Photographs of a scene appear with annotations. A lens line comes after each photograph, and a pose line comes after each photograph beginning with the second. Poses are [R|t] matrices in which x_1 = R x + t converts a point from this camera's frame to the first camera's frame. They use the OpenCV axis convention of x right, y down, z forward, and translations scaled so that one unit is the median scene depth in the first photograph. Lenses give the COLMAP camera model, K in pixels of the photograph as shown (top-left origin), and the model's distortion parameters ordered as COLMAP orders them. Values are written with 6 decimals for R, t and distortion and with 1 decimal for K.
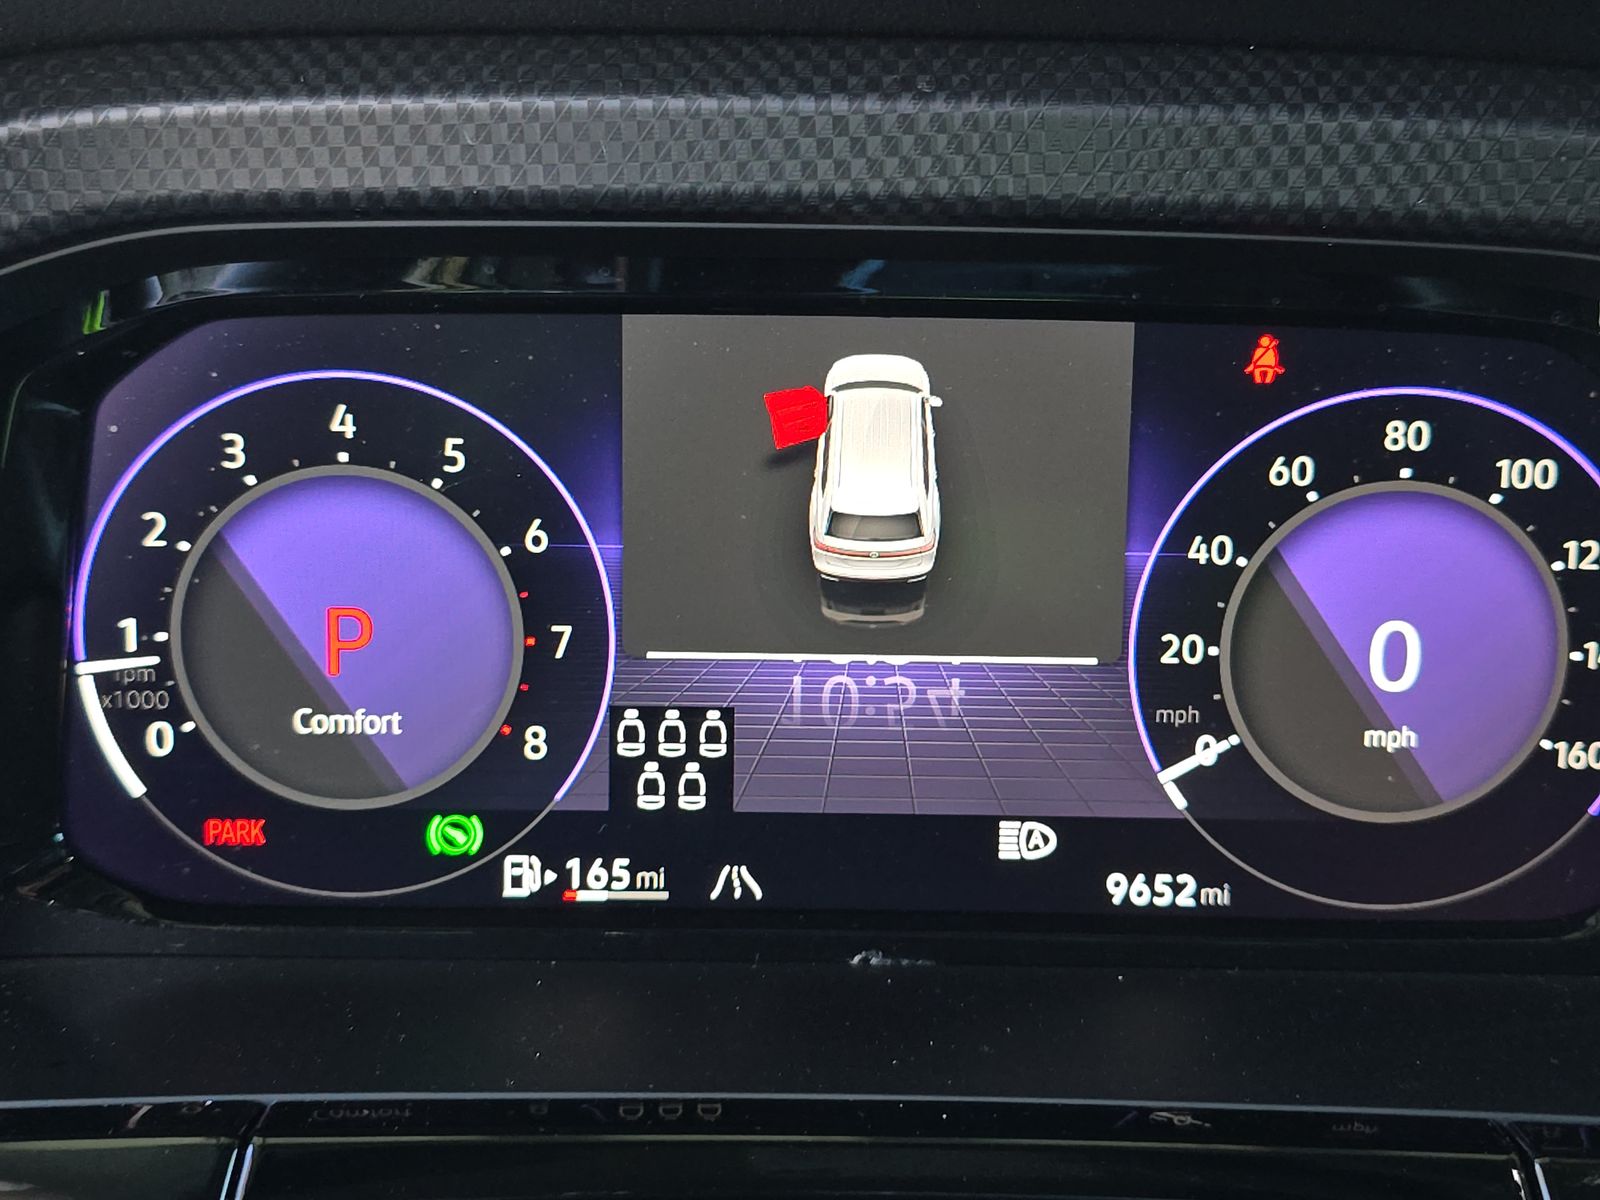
lens RADIAL K [[1081.9, 0, 786.9], [0, 1081.9, 604.8], [0, 0, 1]] dist [0.043510, -0.031581]
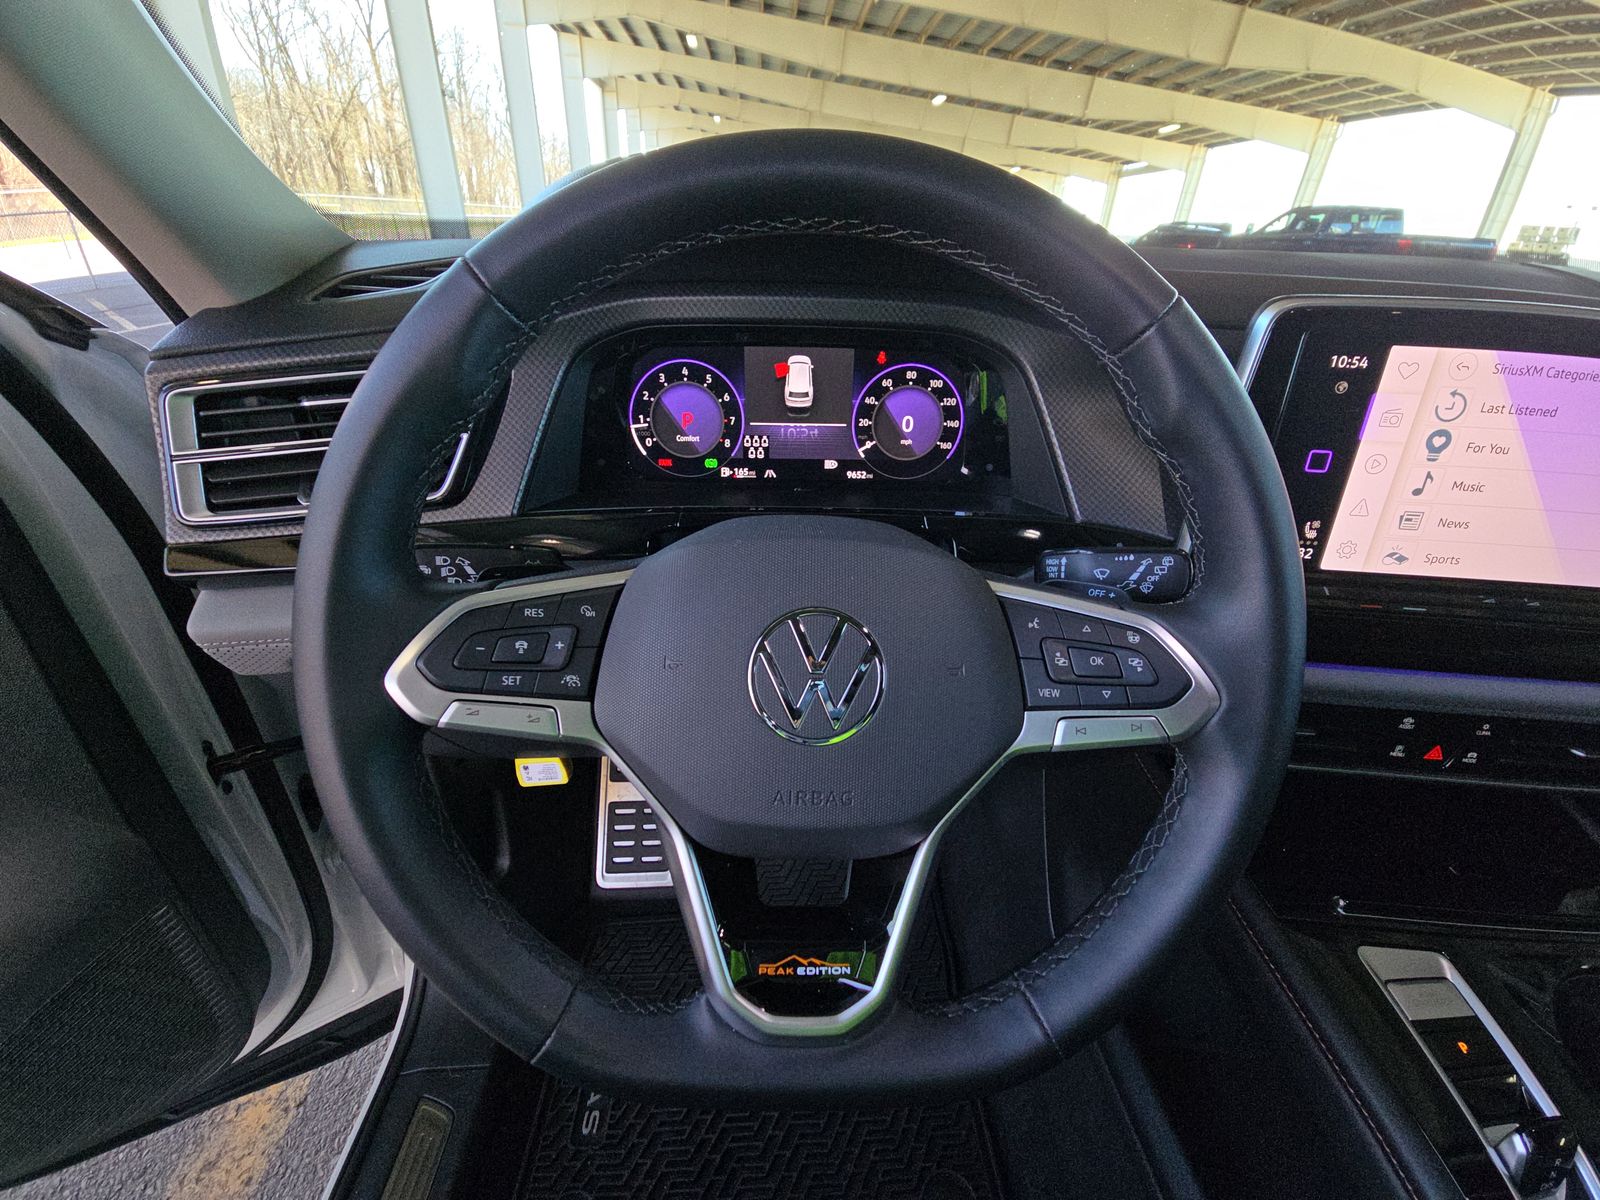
lens RADIAL K [[633.0, 0, 798.3], [0, 633.0, 614.3], [0, 0, 1]] dist [-0.000972, -0.000401]
pose [[0.999316, -0.010967, 0.035311, -0.028303], [0.000373, 0.957941, 0.286966, 0.050612], [-0.036973, -0.286756, 0.957290, -1.876870]]
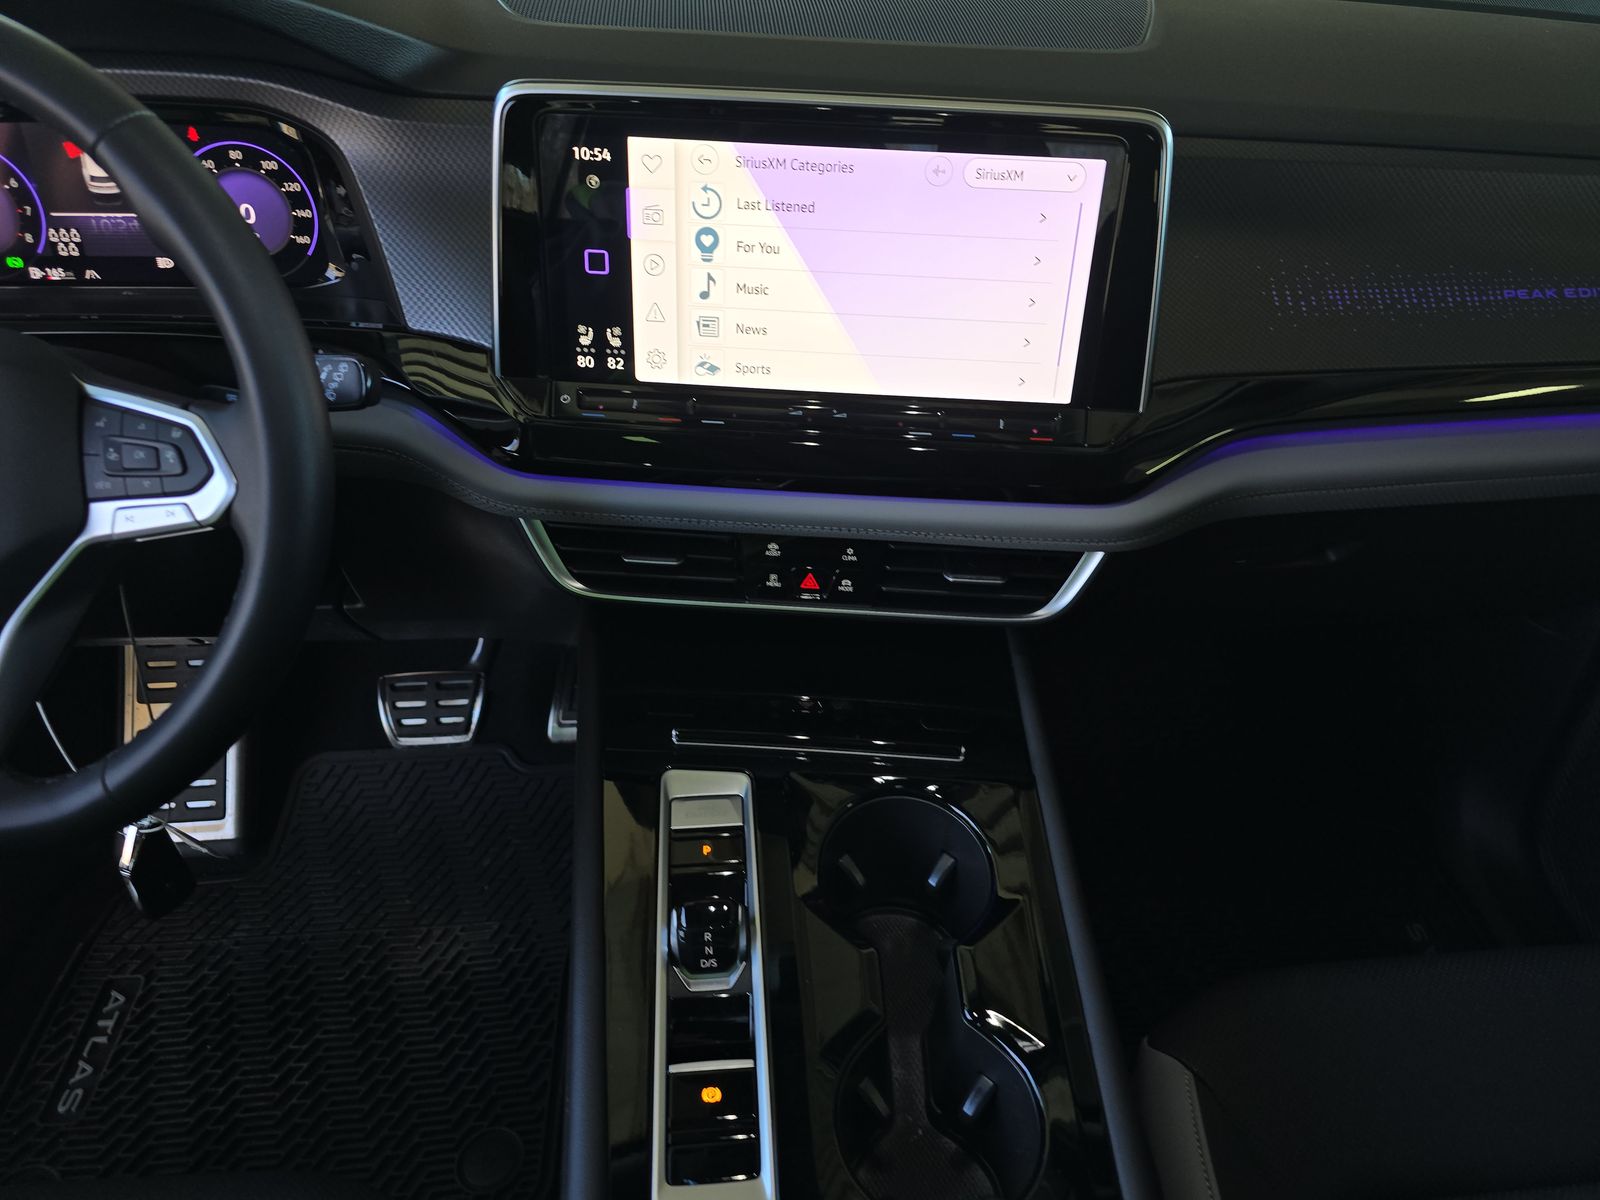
lens RADIAL K [[1081.9, 0, 803.1], [0, 1081.9, 616.7], [0, 0, 1]] dist [0.043510, -0.031581]
pose [[0.997175, -0.033742, 0.067104, 2.297213], [0.005470, 0.923663, 0.383168, -0.117761], [-0.074910, -0.381719, 0.921238, -3.475806]]
